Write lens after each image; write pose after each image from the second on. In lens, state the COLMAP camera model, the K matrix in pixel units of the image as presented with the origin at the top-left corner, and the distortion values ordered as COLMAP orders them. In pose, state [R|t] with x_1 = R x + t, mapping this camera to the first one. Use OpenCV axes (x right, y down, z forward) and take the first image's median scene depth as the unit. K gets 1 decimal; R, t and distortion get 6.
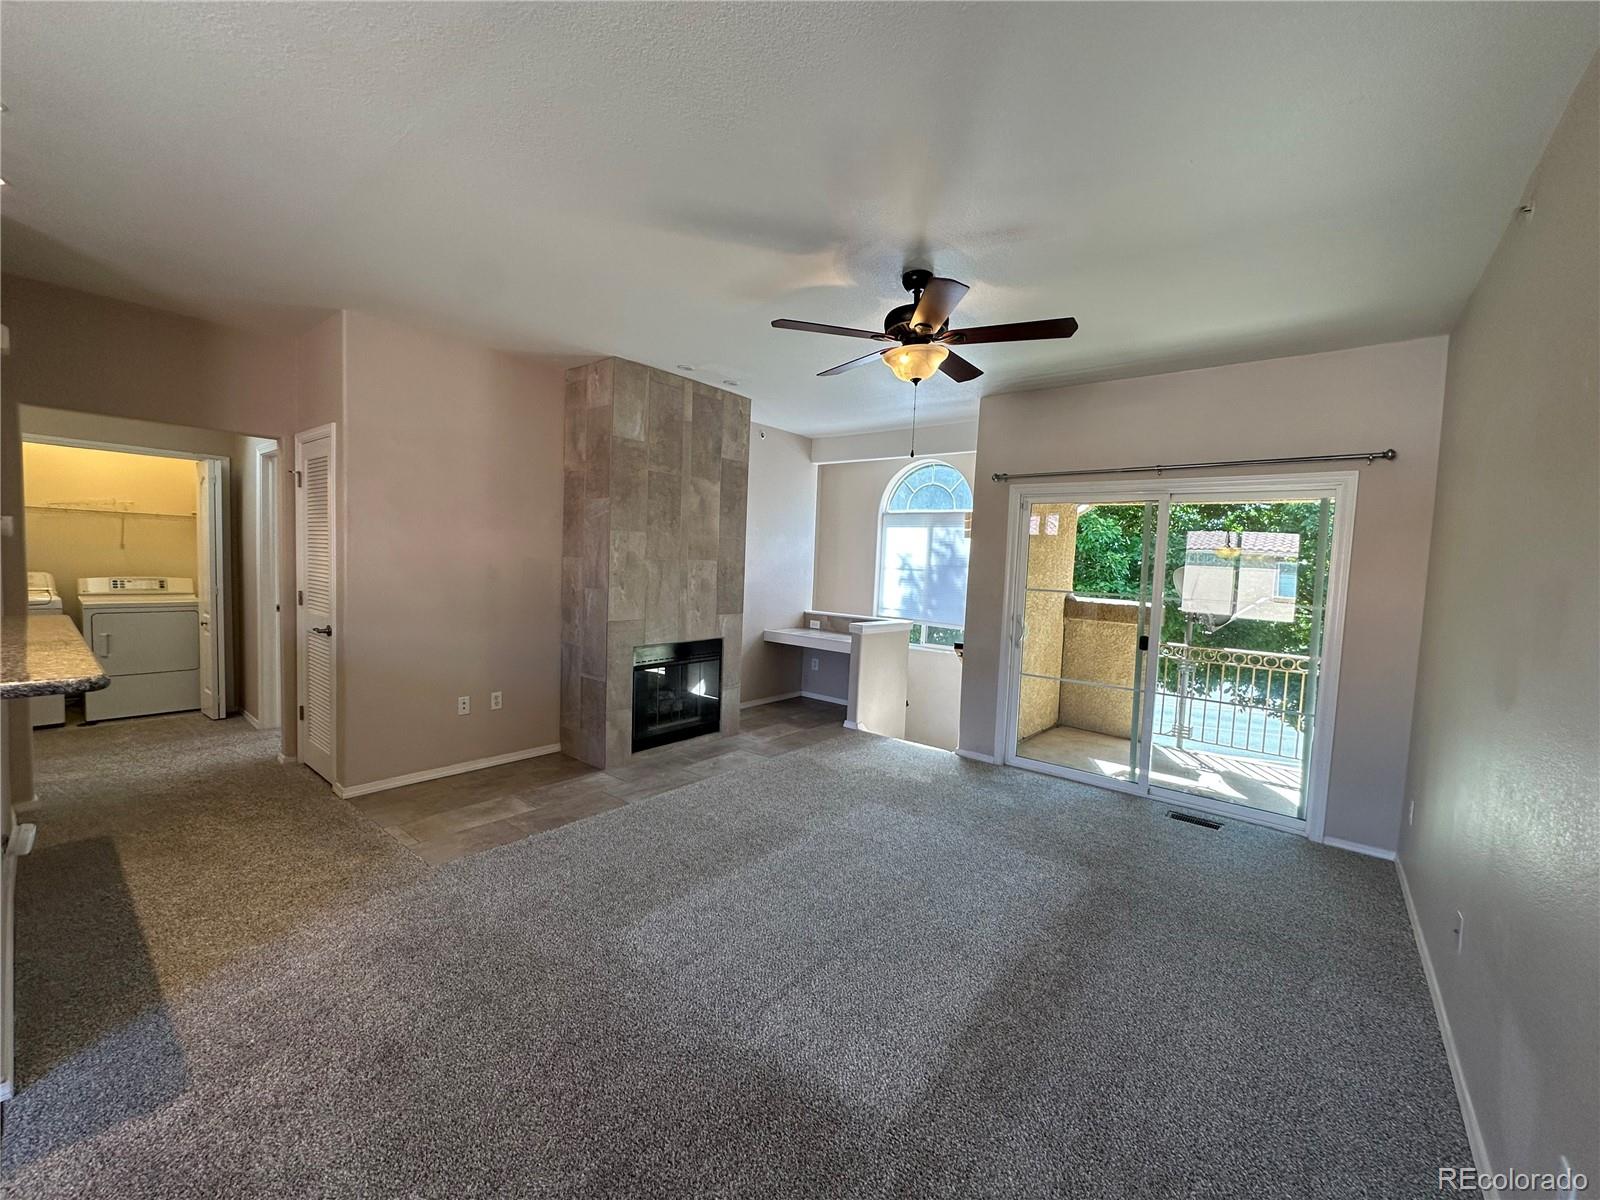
lens RADIAL K [[637.3, 0, 800.6], [0, 637.3, 596.9], [0, 0, 1]] dist [-0.000306, 0.000408]
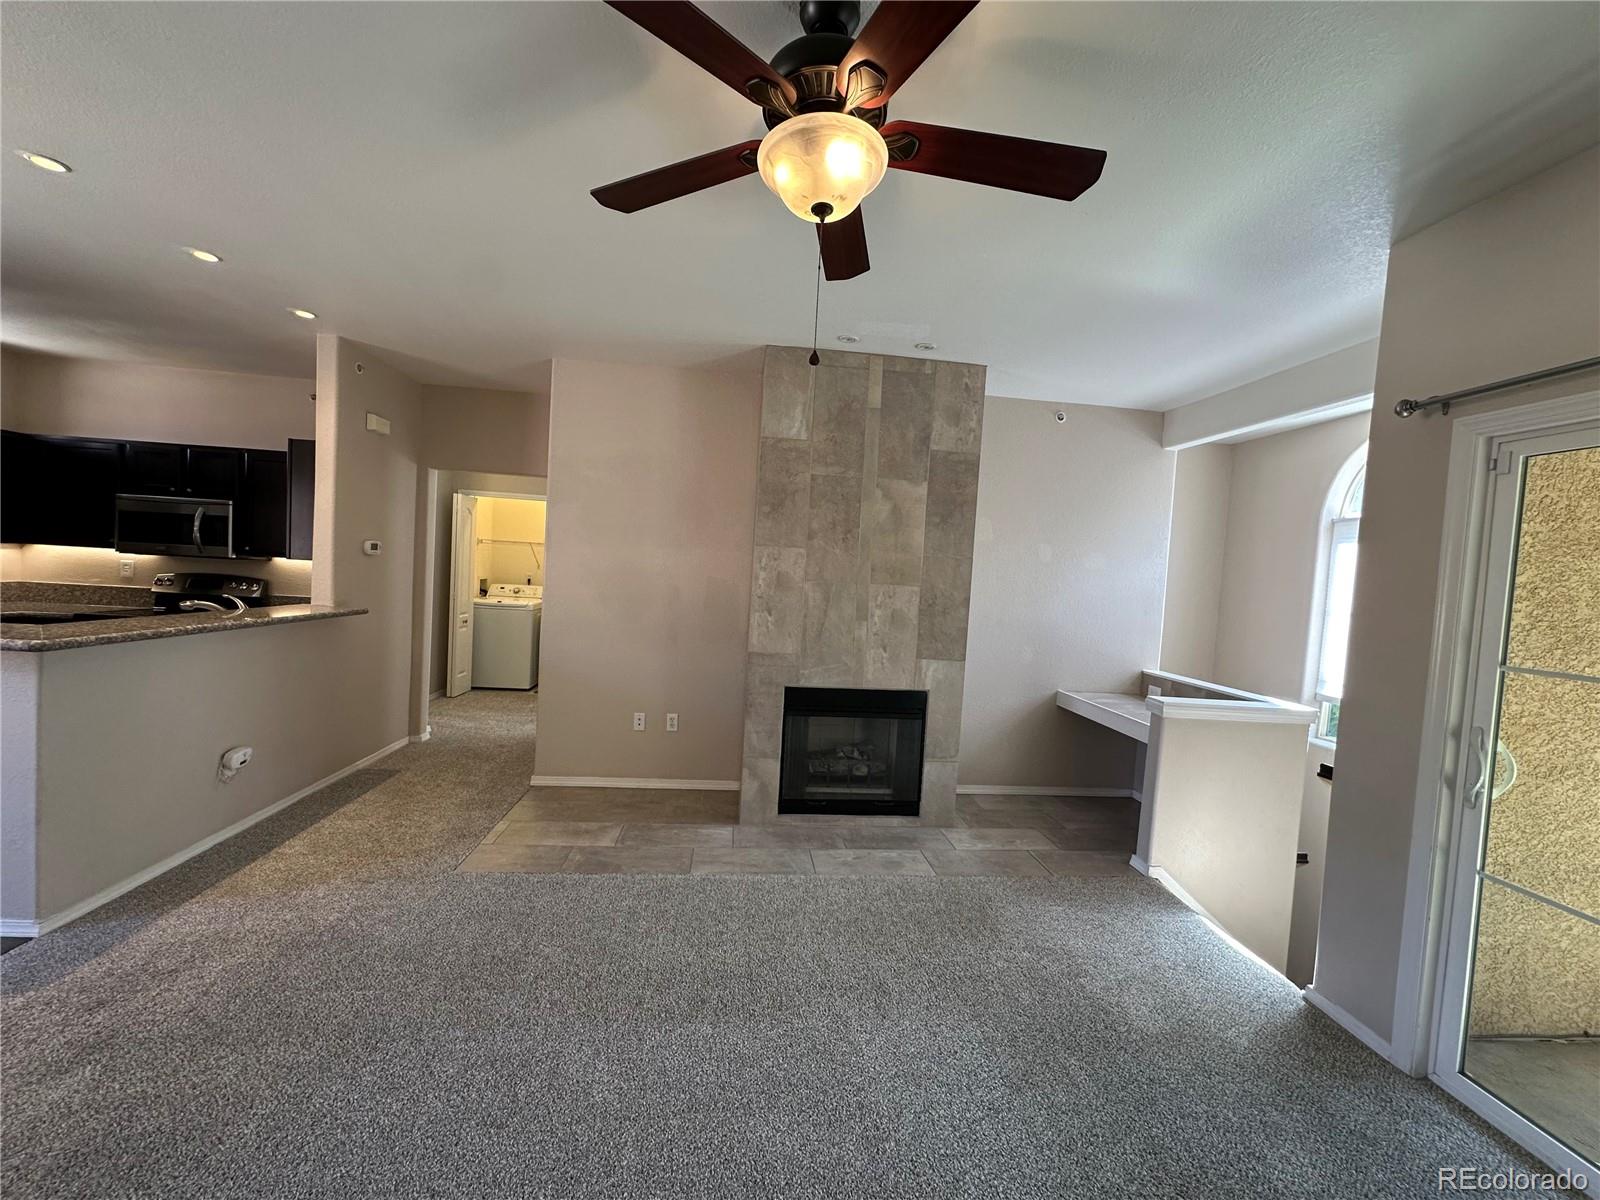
lens RADIAL K [[637.3, 0, 797.7], [0, 637.3, 599.2], [0, 0, 1]] dist [-0.000306, 0.000408]
pose [[0.710019, 0.031834, -0.703463, 0.315485], [-0.070770, 0.997146, -0.026305, -0.013064], [0.700617, 0.068462, 0.710245, 0.391402]]
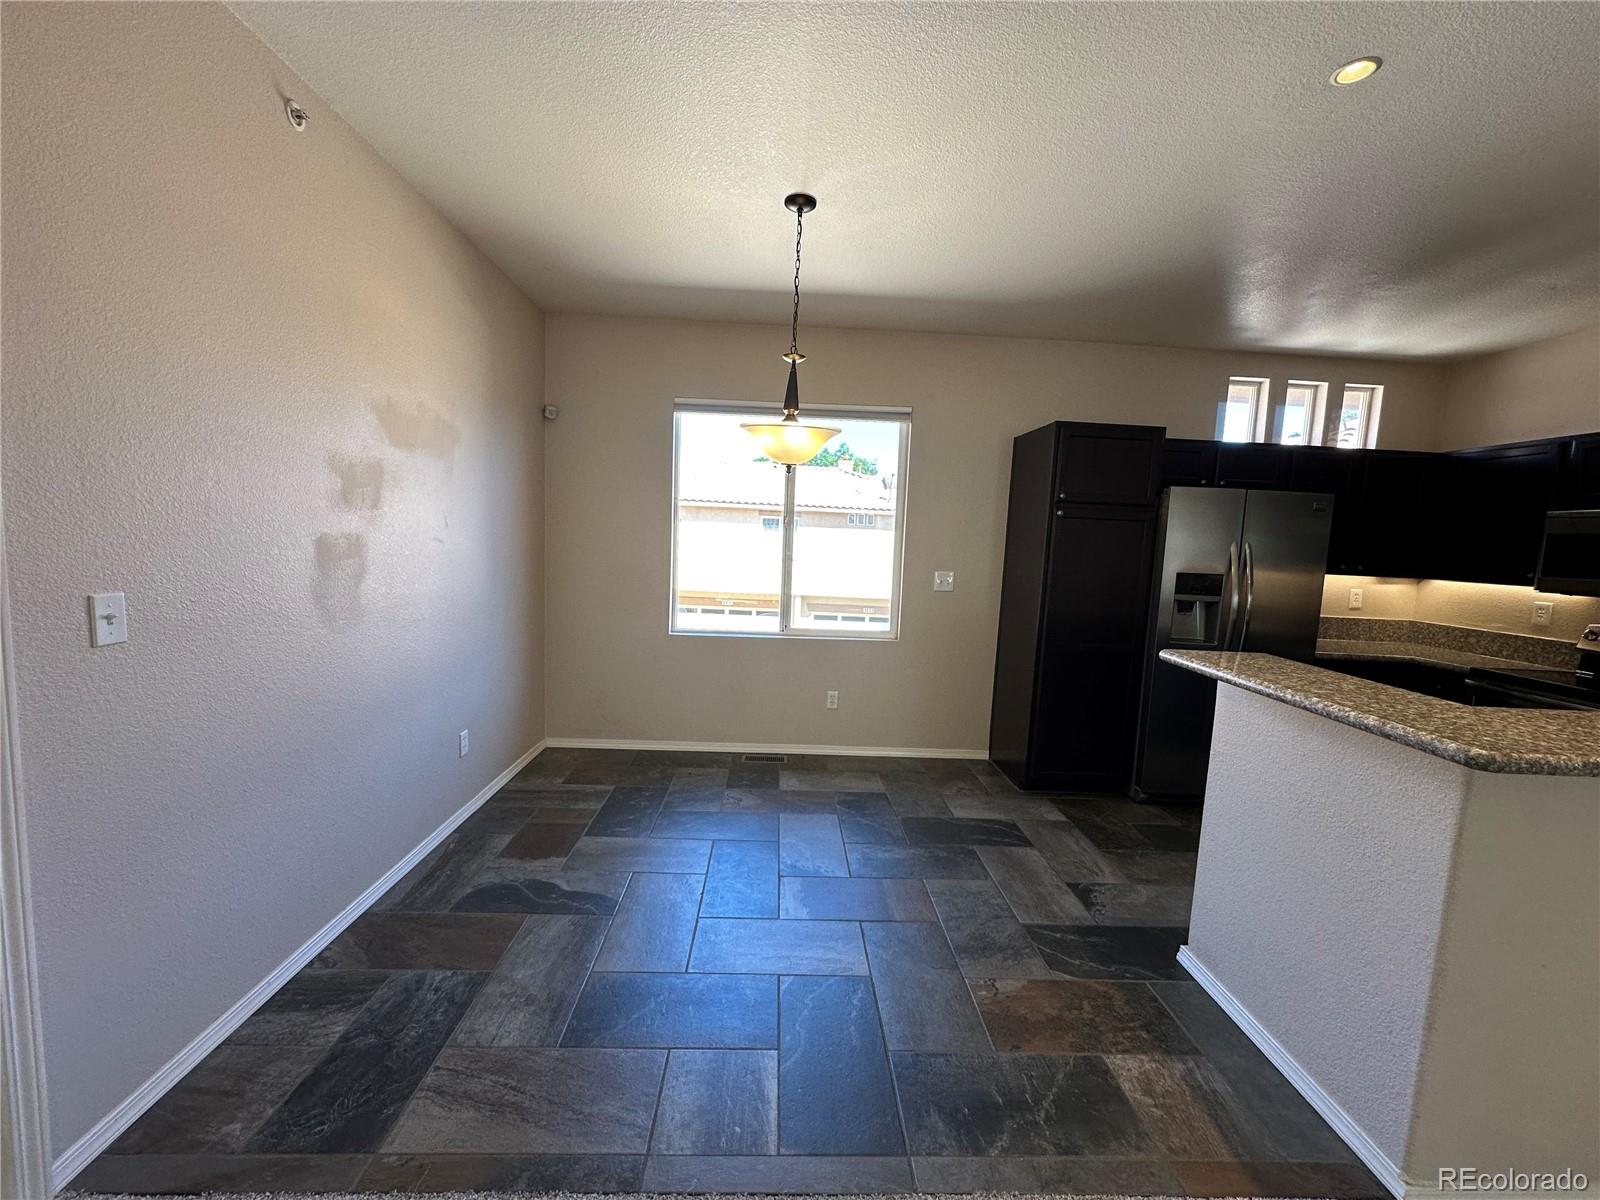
lens RADIAL K [[637.3, 0, 806.2], [0, 637.3, 599.6], [0, 0, 1]] dist [-0.000306, 0.000408]
pose [[-0.742100, -0.009994, -0.670215, -0.019183], [-0.117437, 0.986361, 0.115325, -0.013427], [0.659922, 0.164290, -0.733152, 0.335418]]
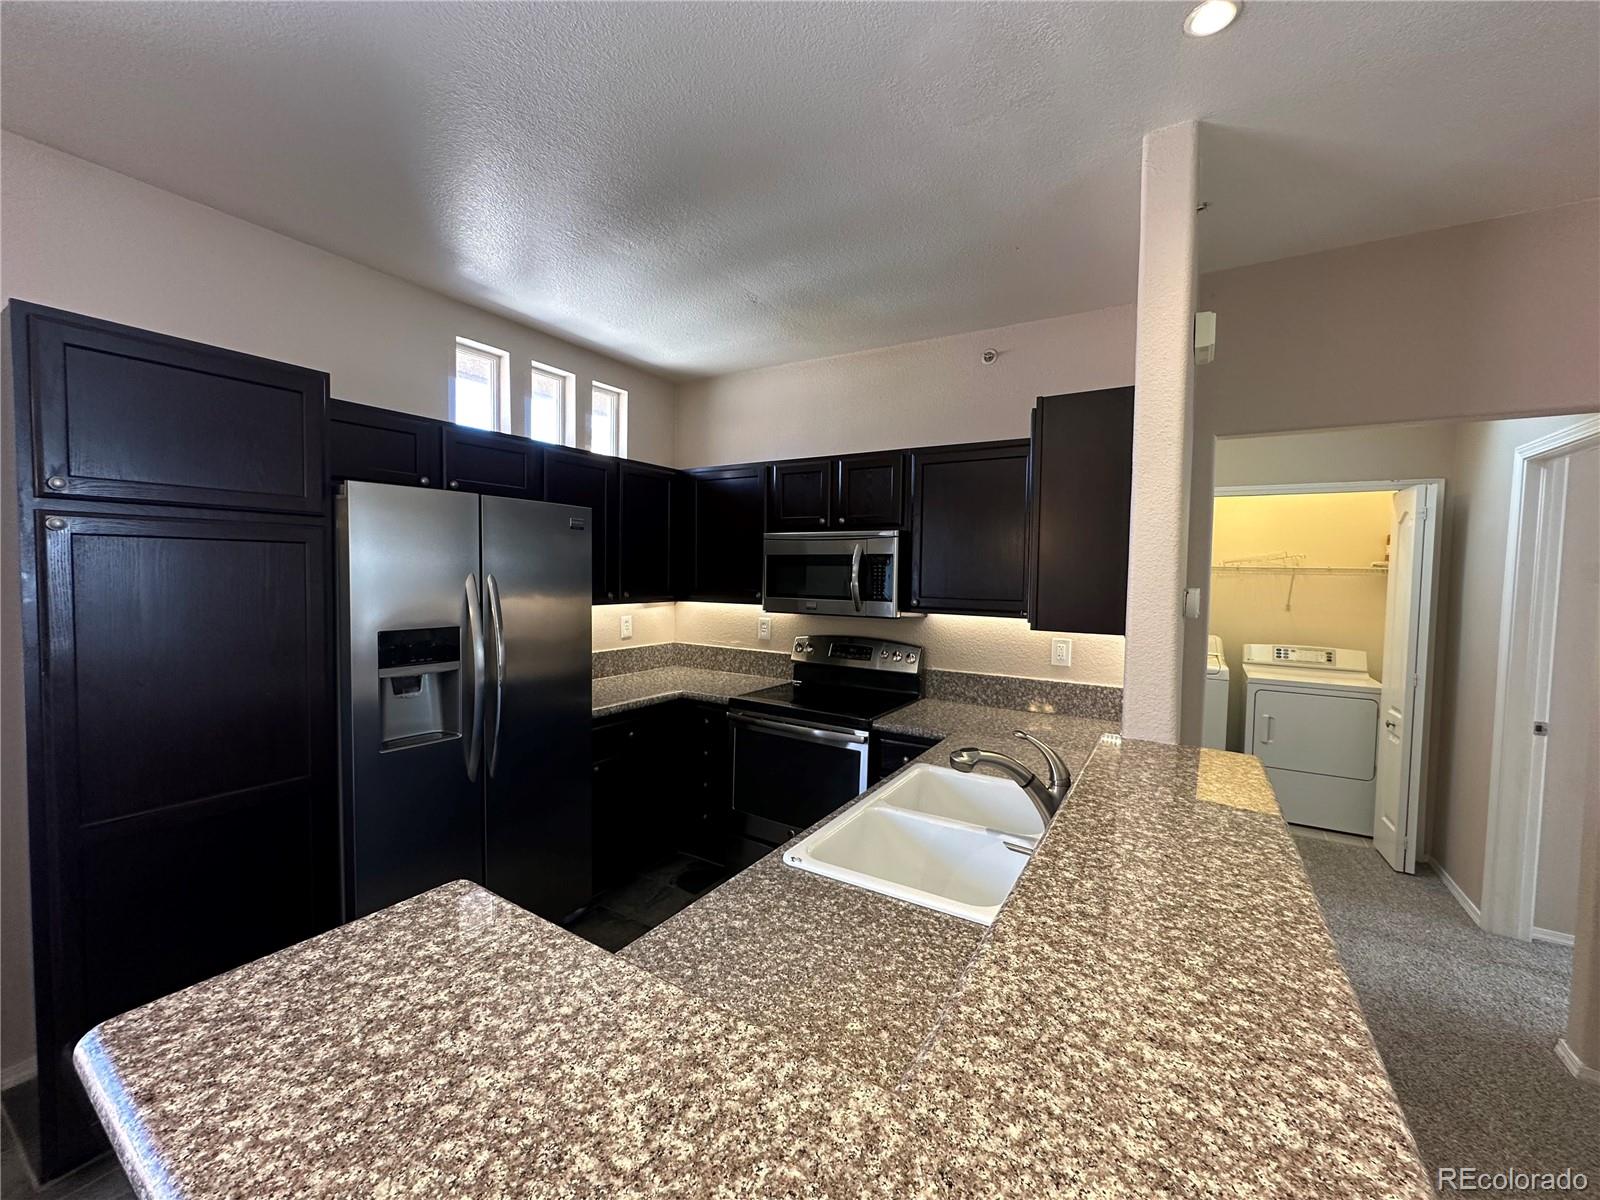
lens RADIAL K [[637.3, 0, 797.8], [0, 637.3, 598.7], [0, 0, 1]] dist [-0.000306, 0.000408]
pose [[0.136554, 0.007911, -0.990601, -0.376603], [-0.071510, 0.997438, -0.001892, -0.051367], [0.988048, 0.071096, 0.136769, 0.288308]]
